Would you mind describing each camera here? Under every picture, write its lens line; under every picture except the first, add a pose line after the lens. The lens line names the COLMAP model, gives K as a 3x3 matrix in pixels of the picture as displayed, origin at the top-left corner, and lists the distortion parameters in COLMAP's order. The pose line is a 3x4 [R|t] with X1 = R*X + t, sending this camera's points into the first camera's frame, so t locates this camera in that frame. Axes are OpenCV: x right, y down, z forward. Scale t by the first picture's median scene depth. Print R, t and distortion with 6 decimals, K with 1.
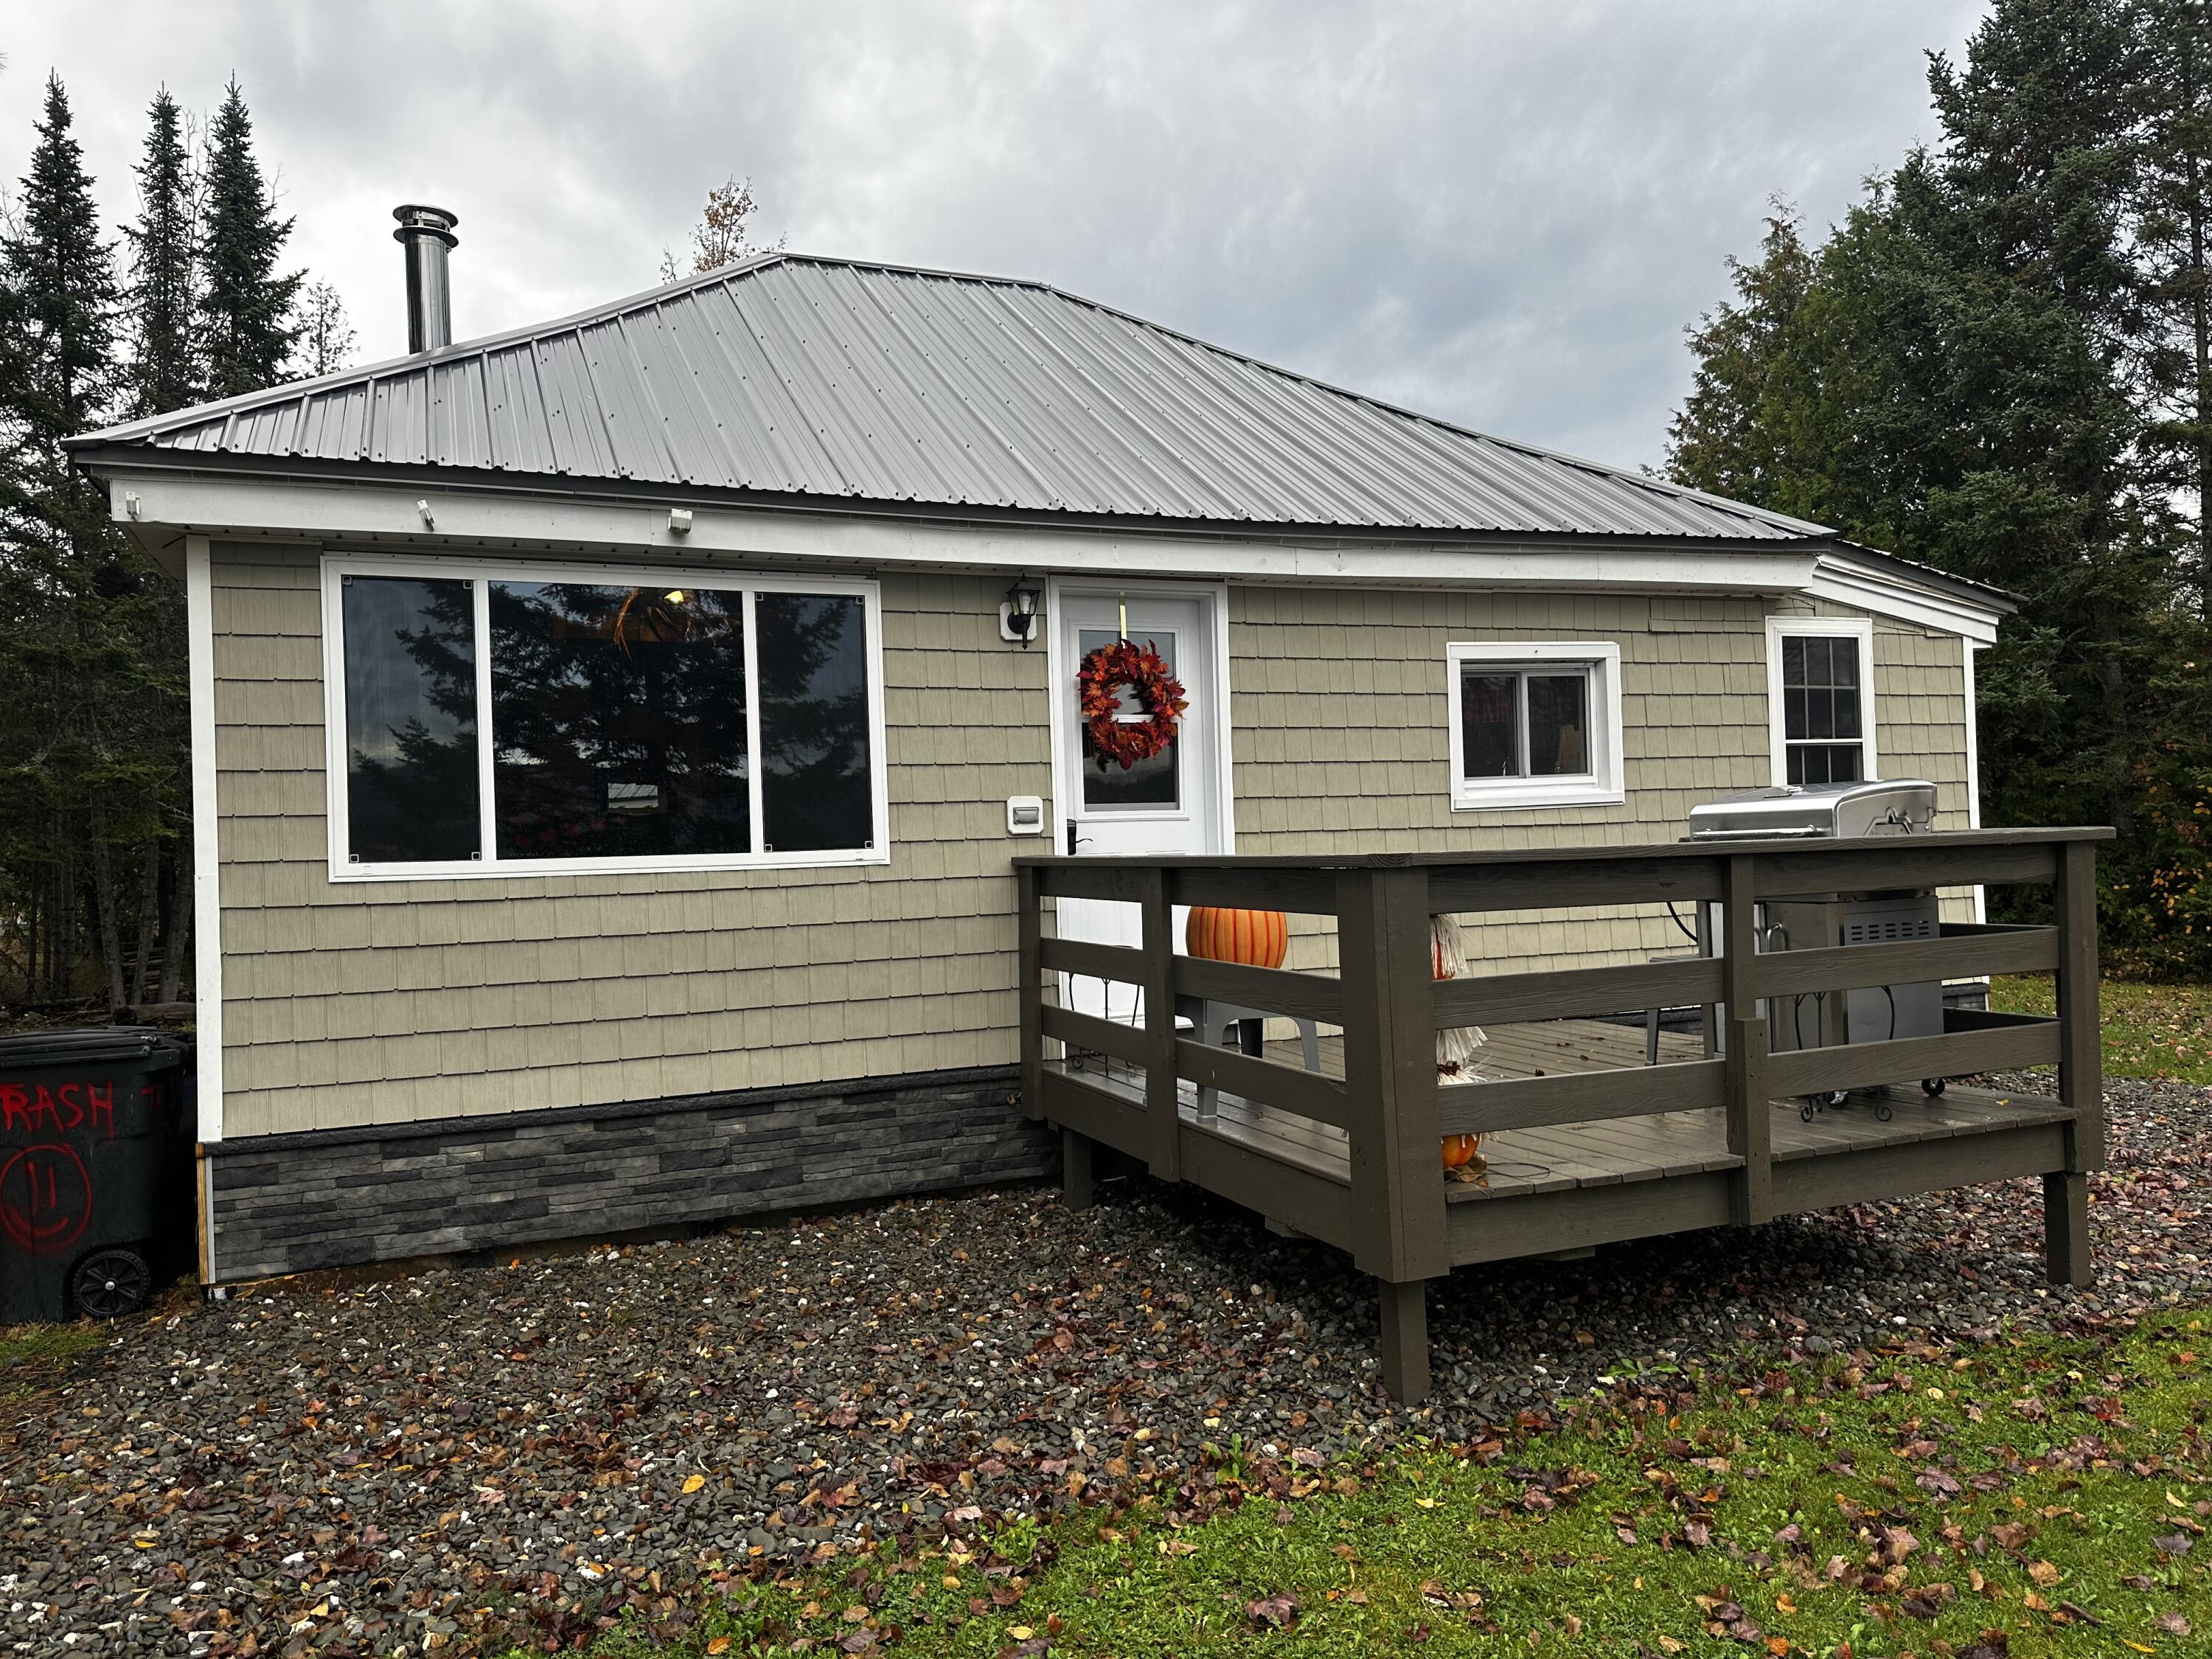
lens RADIAL K [[1536.3, 0, 1106.0], [0, 1536.3, 829.5], [0, 0, 1]] dist [0.200719, -0.330143]
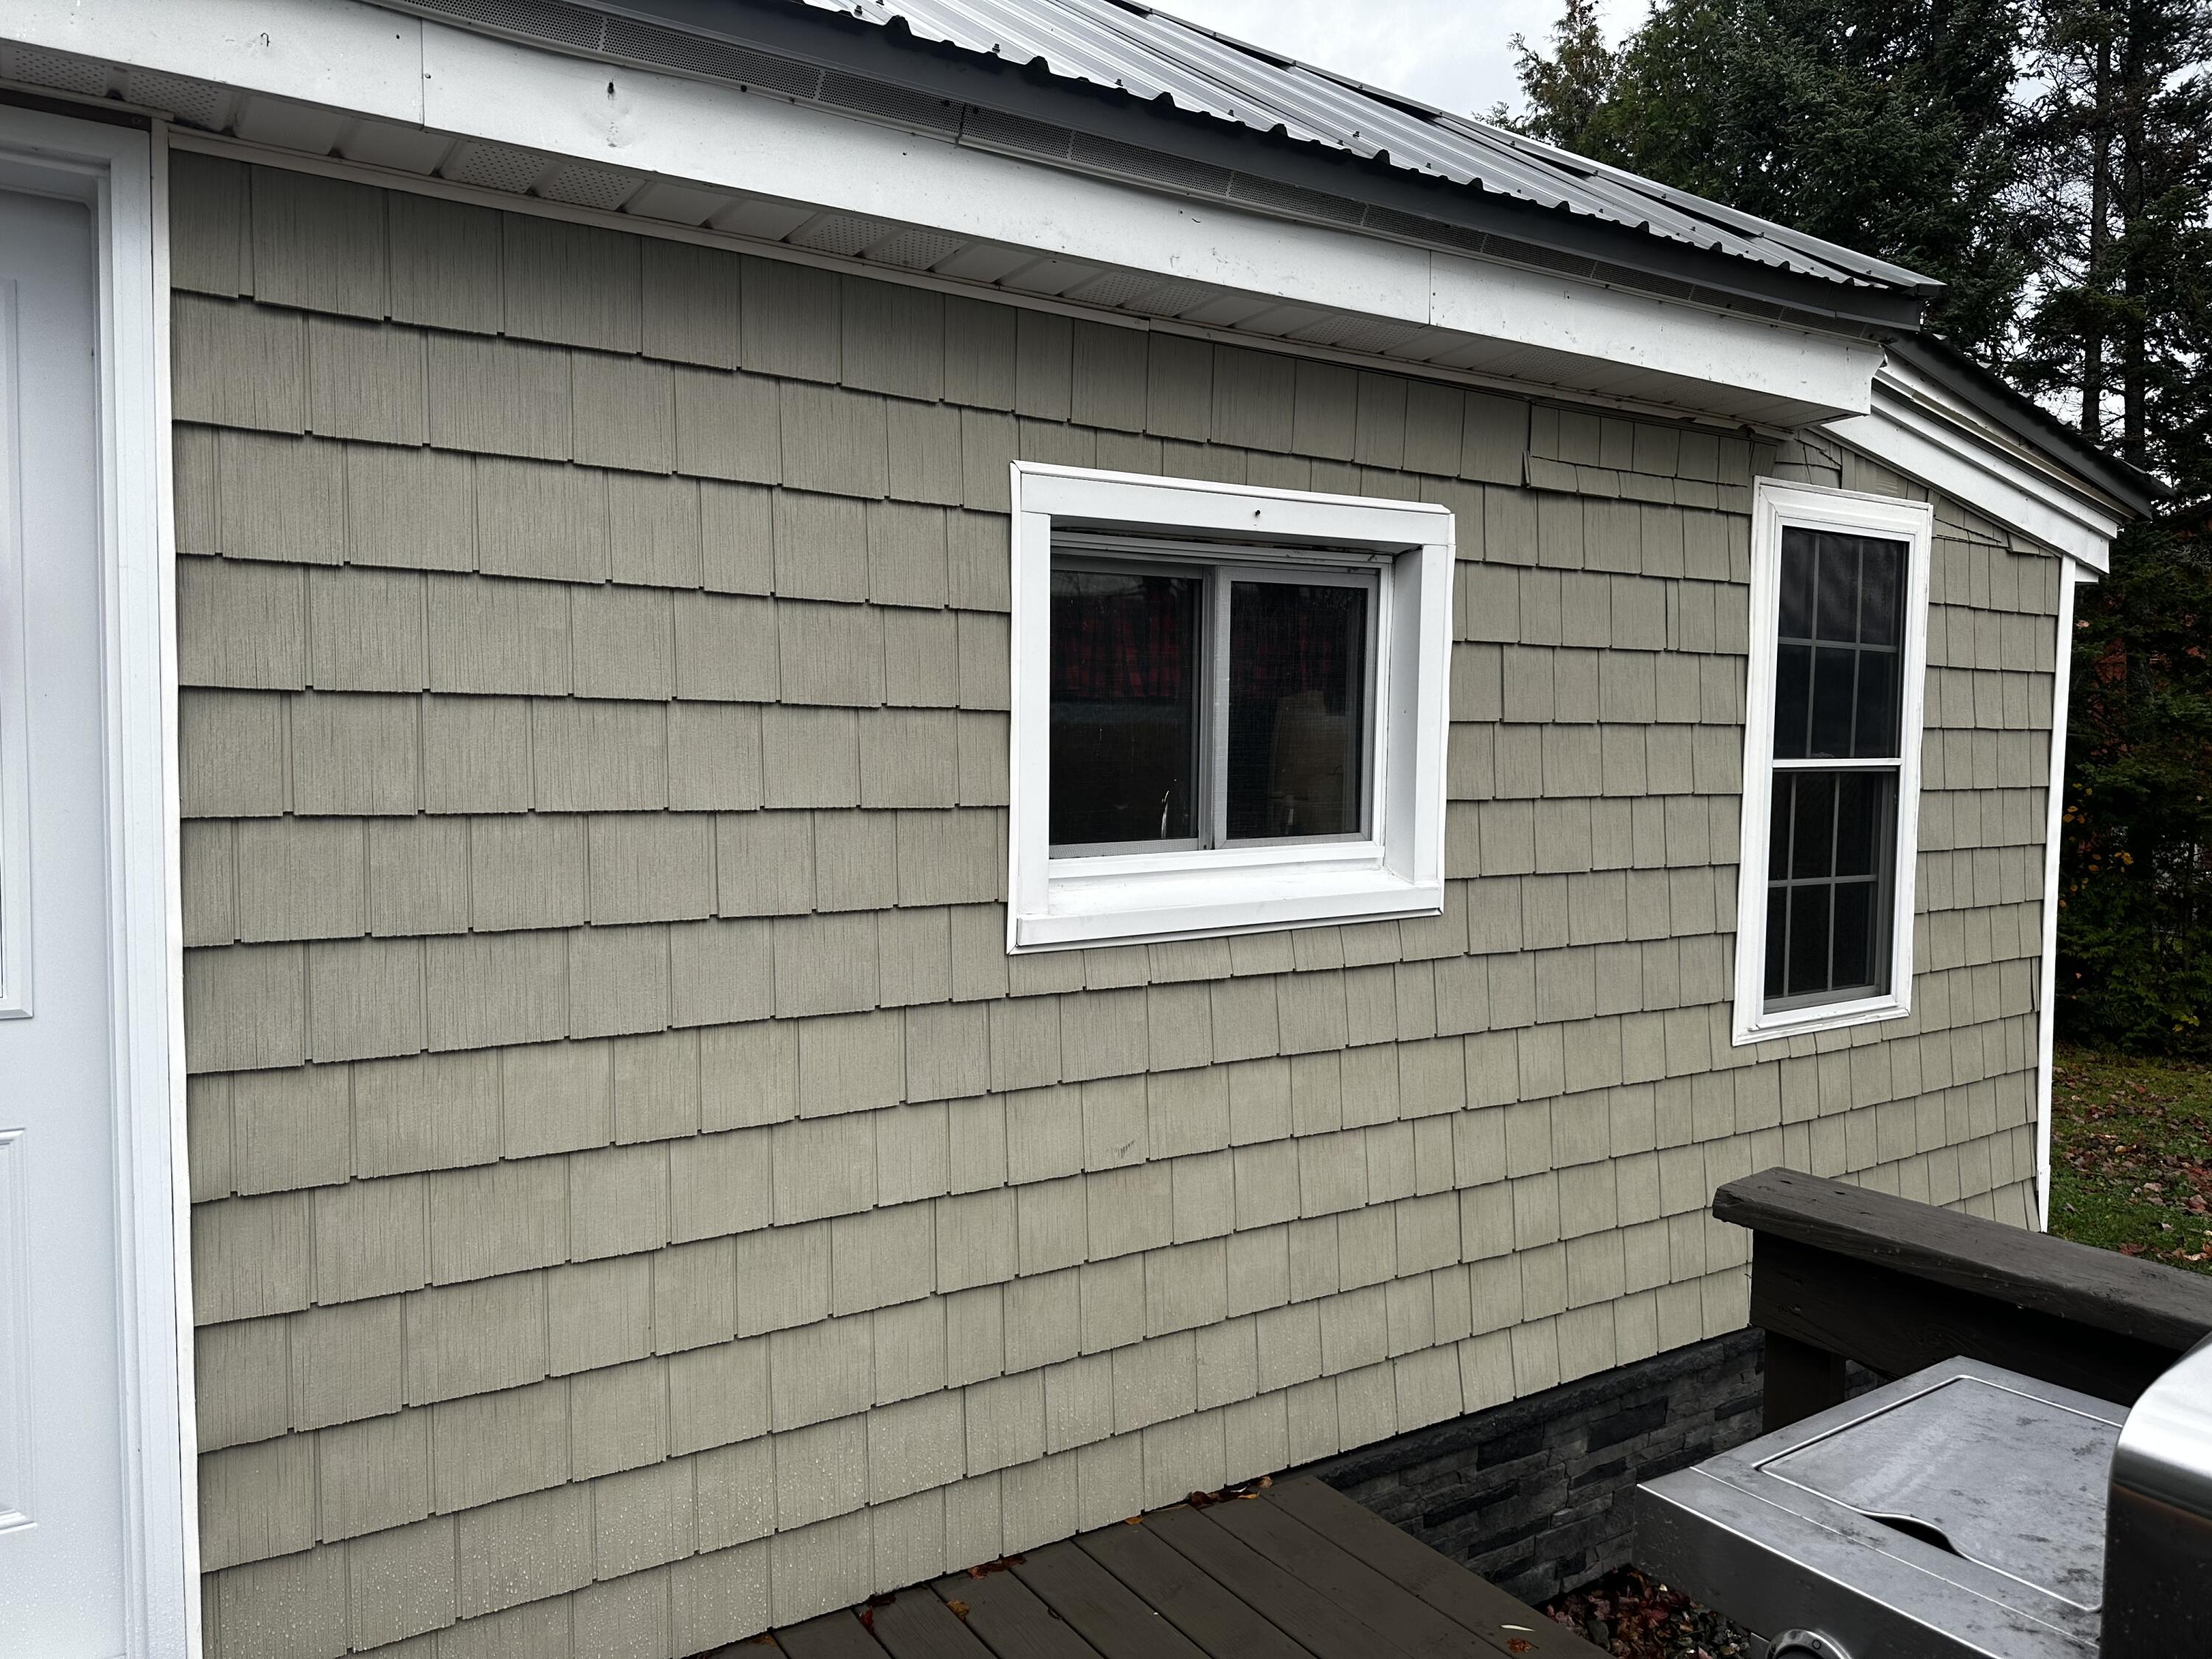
lens RADIAL K [[1536.3, 0, 1106.0], [0, 1536.3, 829.5], [0, 0, 1]] dist [0.200719, -0.330143]
pose [[0.981247, 0.035226, 0.189507, 0.168755], [-0.048673, 0.996580, 0.066780, -0.060440], [-0.186506, -0.074751, 0.979606, 0.623228]]
